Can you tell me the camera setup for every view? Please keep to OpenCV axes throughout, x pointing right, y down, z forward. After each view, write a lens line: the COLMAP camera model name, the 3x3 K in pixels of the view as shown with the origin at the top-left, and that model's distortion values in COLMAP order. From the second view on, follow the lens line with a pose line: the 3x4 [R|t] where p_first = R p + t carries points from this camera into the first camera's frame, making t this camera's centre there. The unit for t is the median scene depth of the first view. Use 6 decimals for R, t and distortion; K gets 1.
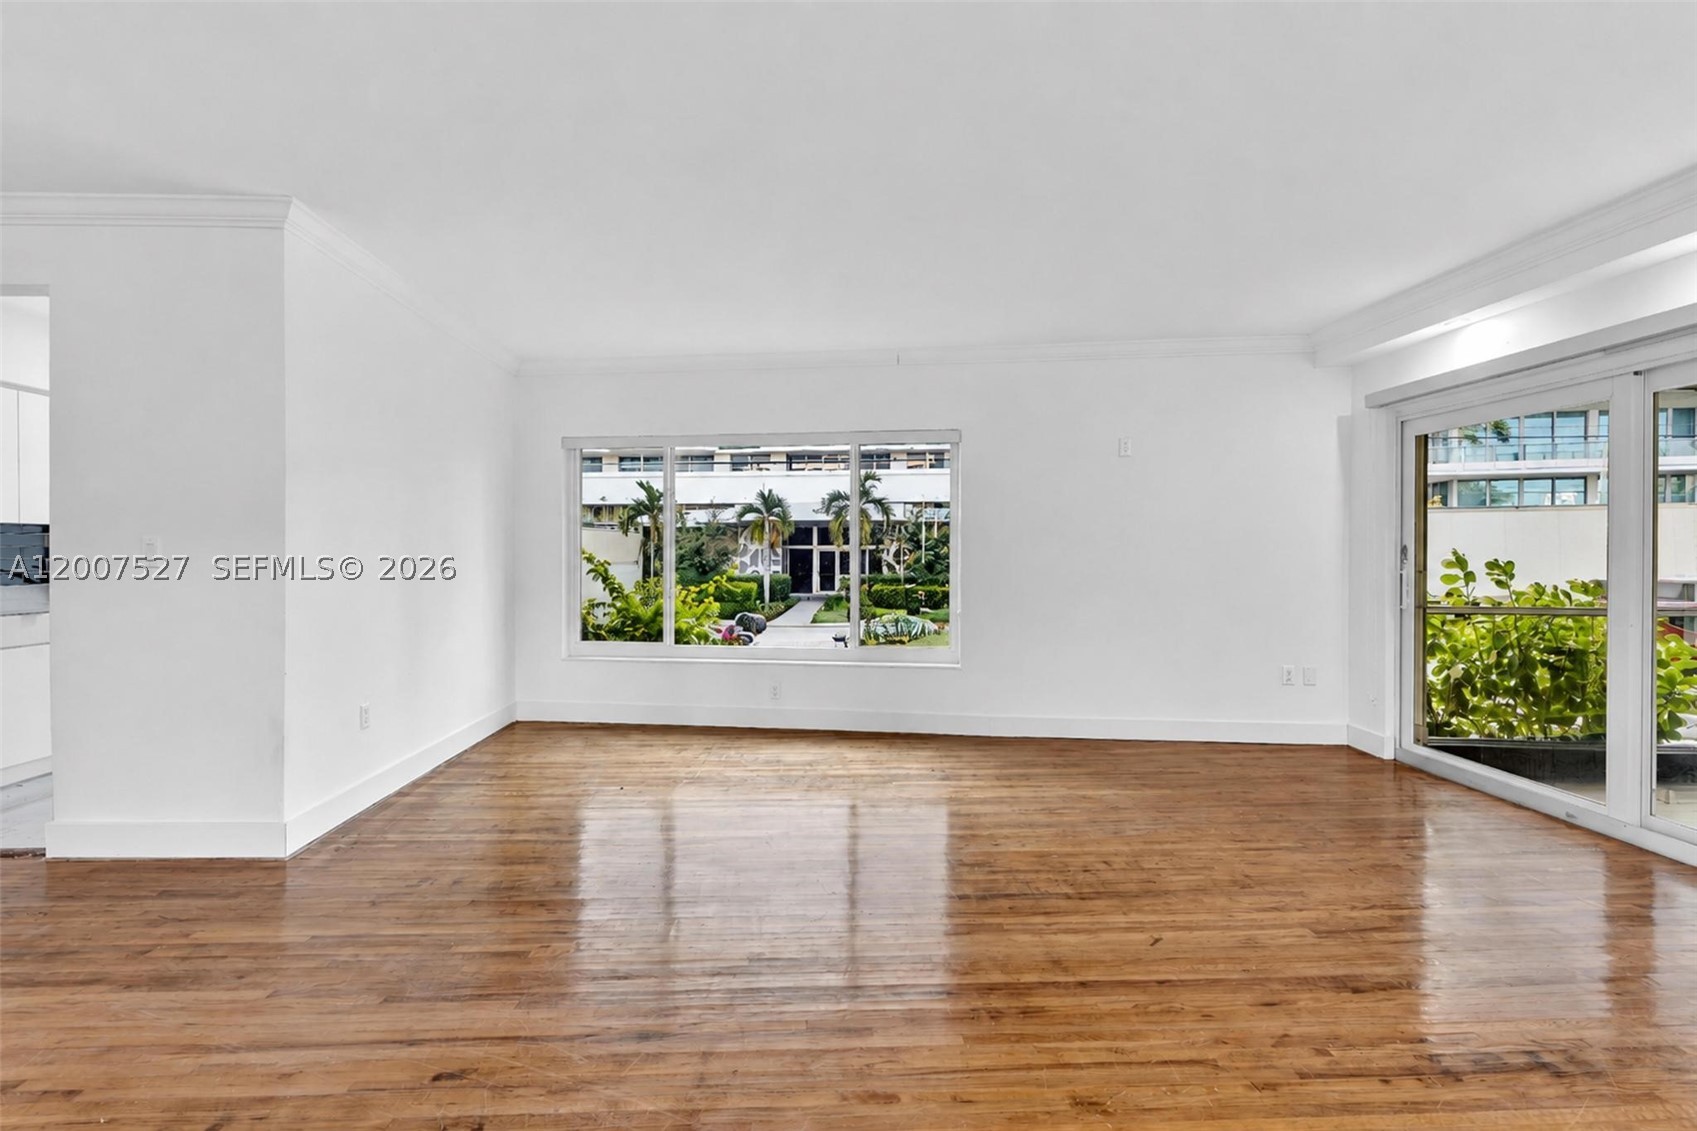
lens RADIAL K [[767.6, 0, 838.4], [0, 767.6, 574.3], [0, 0, 1]] dist [-0.000166, 0.001649]
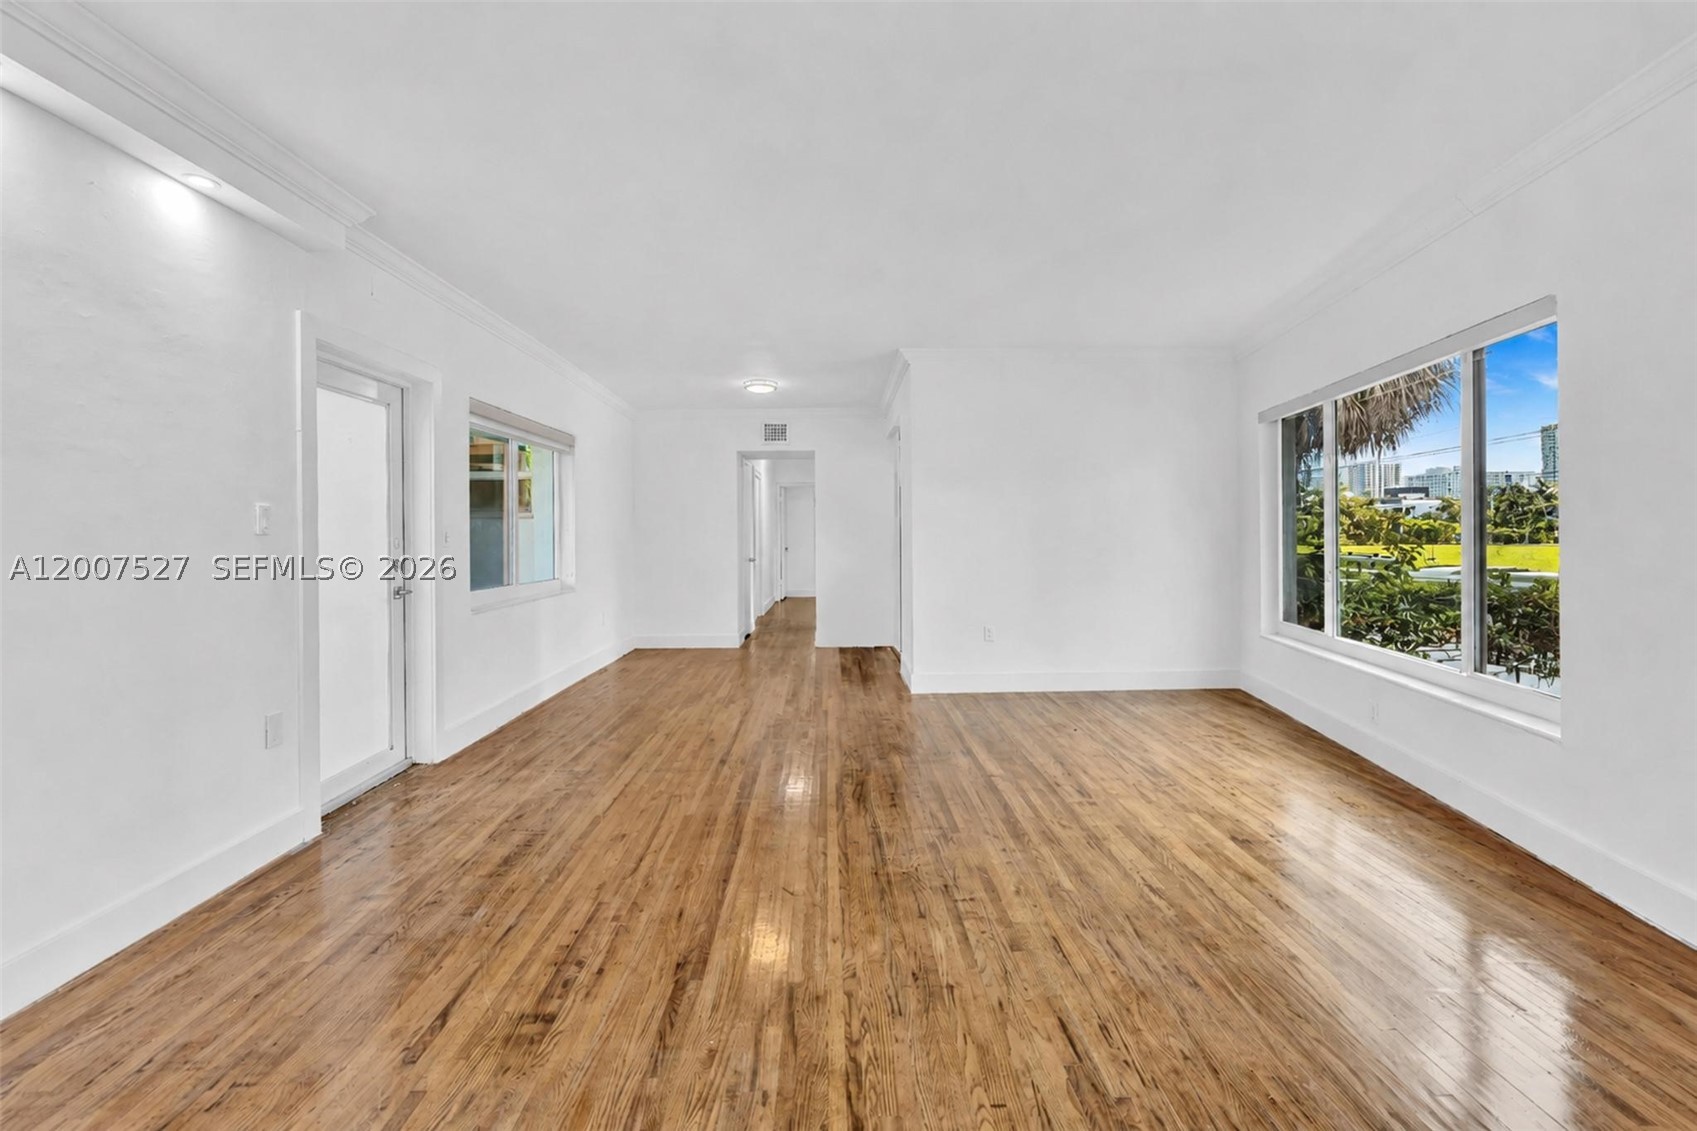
lens RADIAL K [[770.7, 0, 850.9], [0, 770.7, 549.0], [0, 0, 1]] dist [-0.003603, -0.000319]
pose [[-0.022162, 0.016762, -0.999614, 0.808537], [-0.018129, 0.999688, 0.017166, -0.014518], [0.999590, 0.018502, -0.021851, 0.597394]]
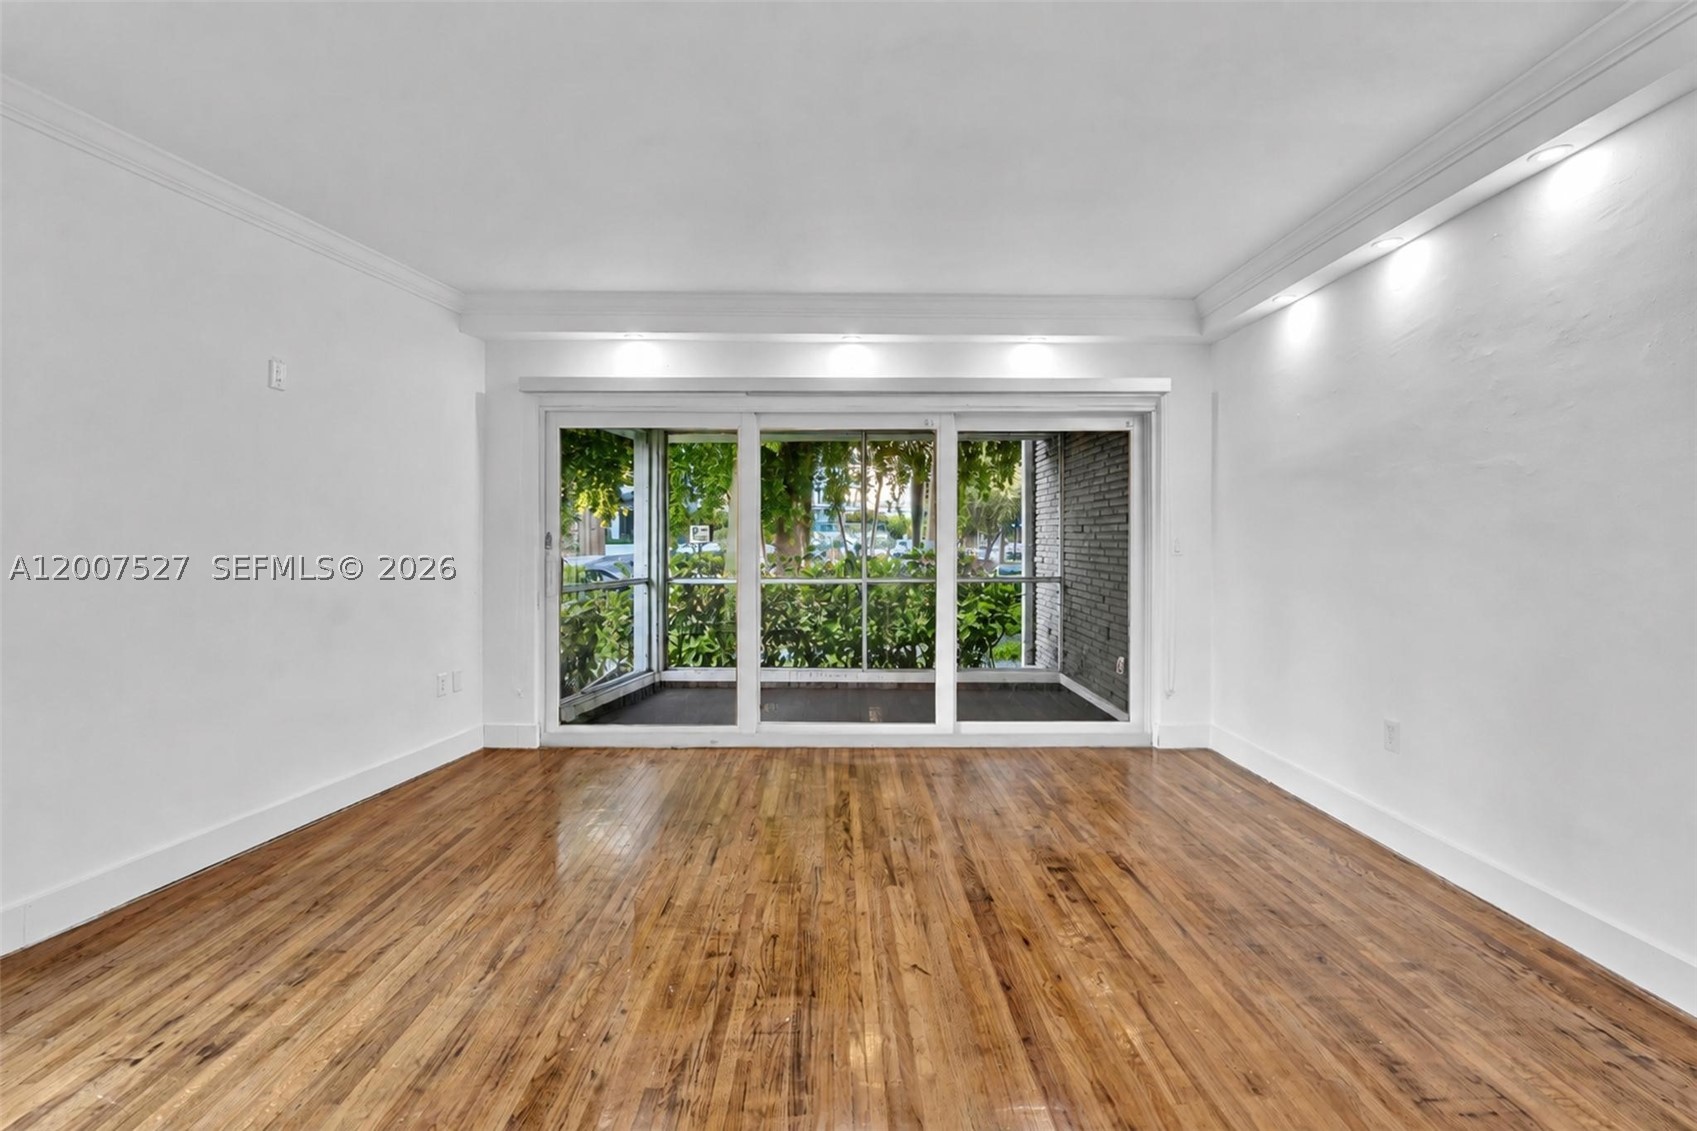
lens RADIAL K [[761.4, 0, 847.7], [0, 761.4, 572.1], [0, 0, 1]] dist [-0.002606, 0.001174]
pose [[0.035910, -0.044054, 0.998384, -0.257814], [0.026978, 0.998707, 0.043098, -0.019752], [-0.998991, 0.025386, 0.037052, 0.563899]]
